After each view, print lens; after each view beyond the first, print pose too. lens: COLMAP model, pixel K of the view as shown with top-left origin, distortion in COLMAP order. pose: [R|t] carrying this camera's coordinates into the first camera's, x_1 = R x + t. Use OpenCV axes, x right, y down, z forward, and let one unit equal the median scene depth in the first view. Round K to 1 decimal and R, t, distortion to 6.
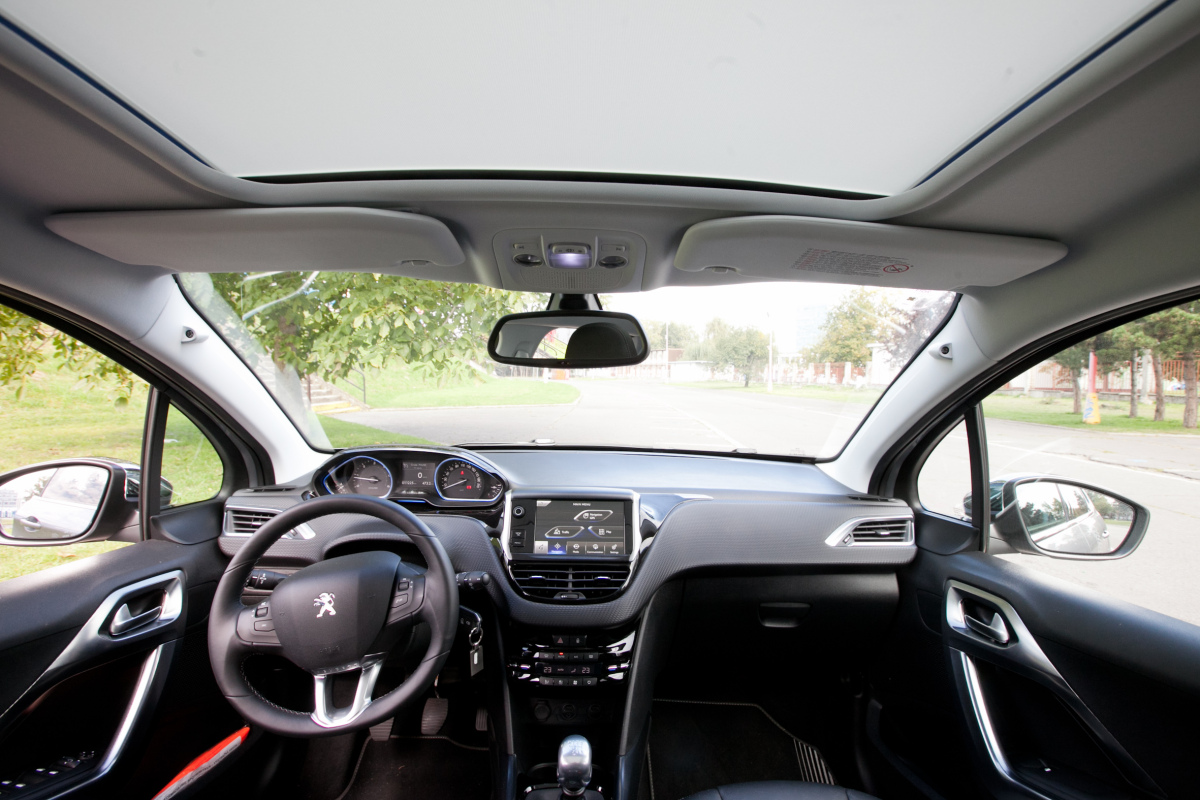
lens RADIAL K [[580.7, 0, 602.8], [0, 580.7, 389.2], [0, 0, 1]] dist [-0.057480, 0.023679]
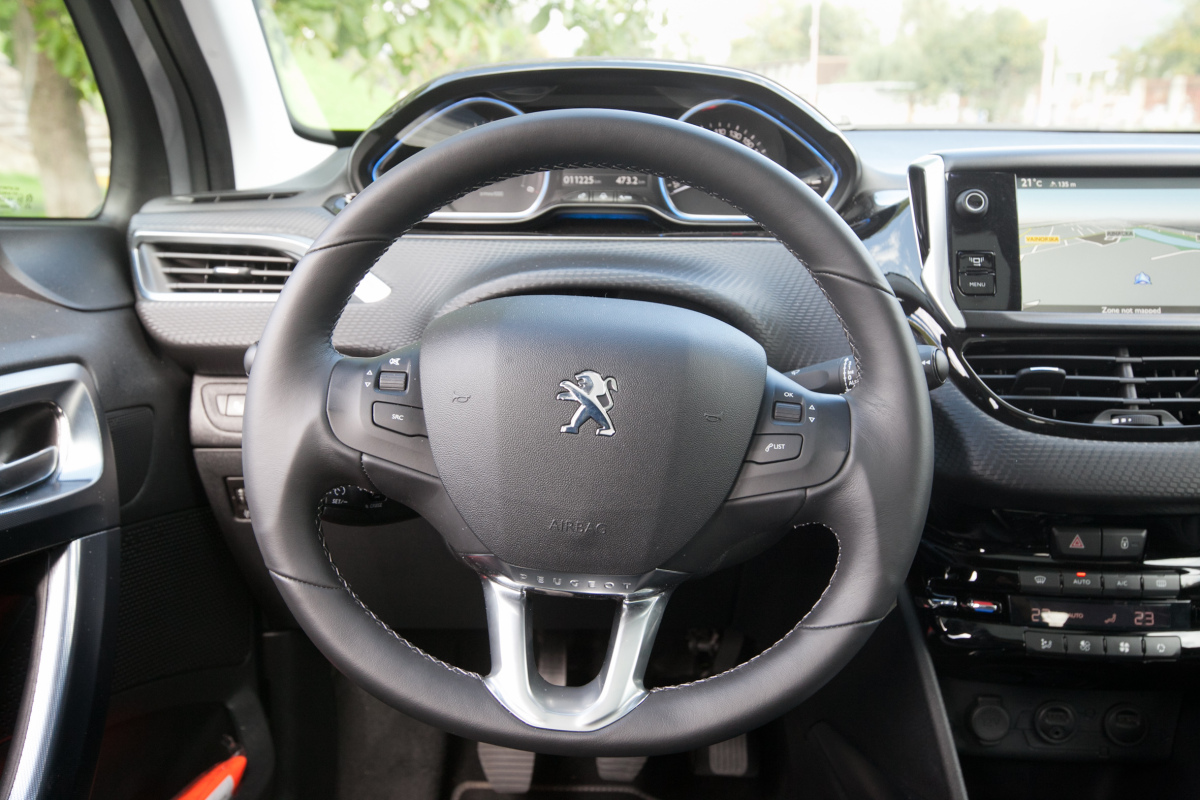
lens RADIAL K [[1168.0, 0, 597.8], [0, 1168.0, 398.8], [0, 0, 1]] dist [0.049622, -0.003277]
pose [[0.997747, -0.001365, -0.067078, -0.311133], [0.015224, 0.978320, 0.206540, 0.165483], [0.065342, -0.207096, 0.976136, 0.220437]]
